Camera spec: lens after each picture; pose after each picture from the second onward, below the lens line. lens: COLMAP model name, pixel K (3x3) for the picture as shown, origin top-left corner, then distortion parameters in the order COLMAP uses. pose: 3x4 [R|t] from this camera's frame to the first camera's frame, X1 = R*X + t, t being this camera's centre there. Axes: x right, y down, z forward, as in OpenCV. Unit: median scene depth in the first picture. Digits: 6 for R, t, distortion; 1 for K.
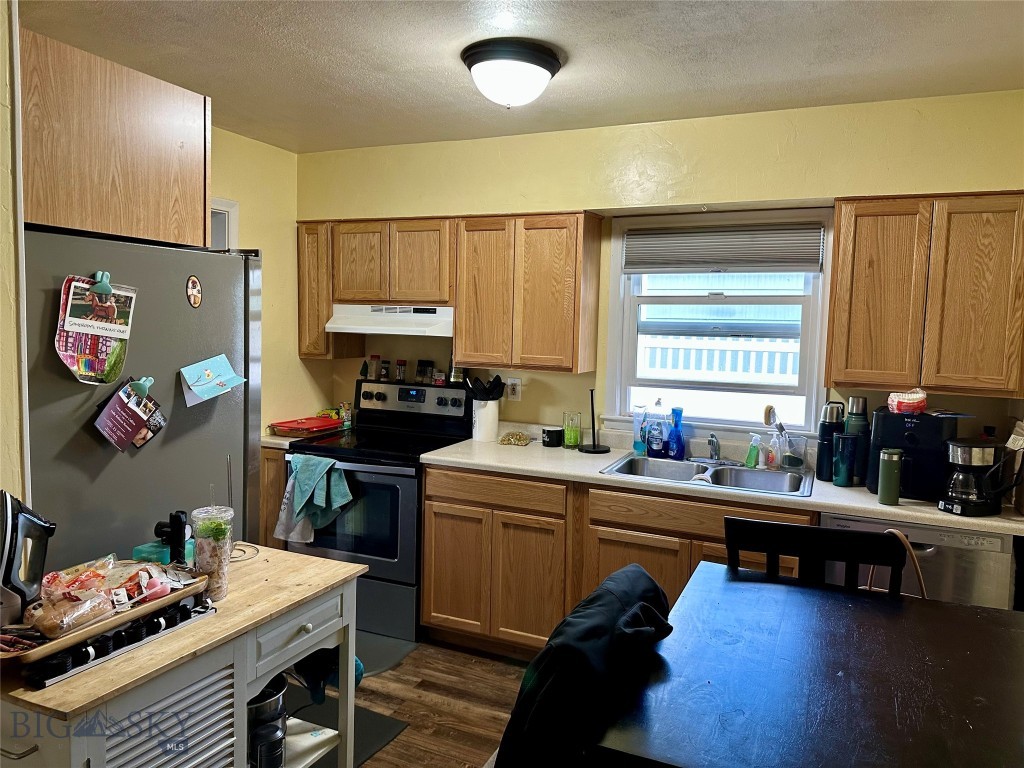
lens RADIAL K [[714.7, 0, 512.5], [0, 714.7, 372.6], [0, 0, 1]] dist [0.130849, -0.165164]
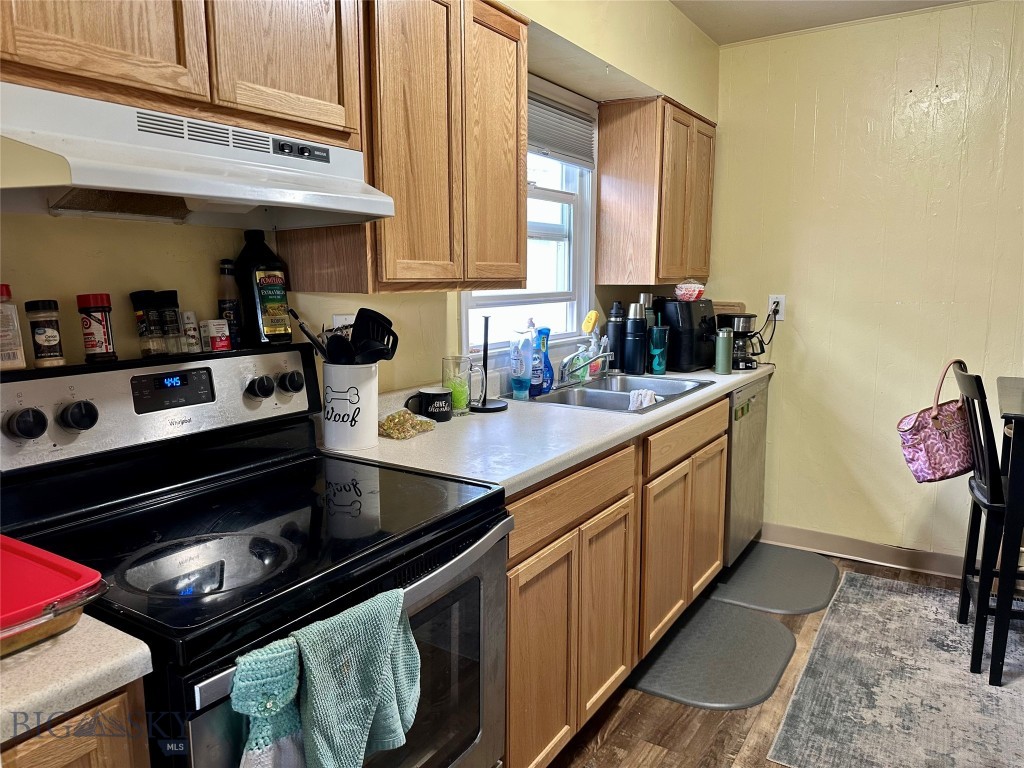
lens RADIAL K [[726.9, 0, 512.0], [0, 726.9, 384.0], [0, 0, 1]] dist [0.006030, -0.002144]
pose [[0.131346, -0.169751, 0.976695, -0.509580], [0.078198, 0.983934, 0.160493, -0.017586], [-0.988248, 0.055295, 0.142510, 0.840515]]
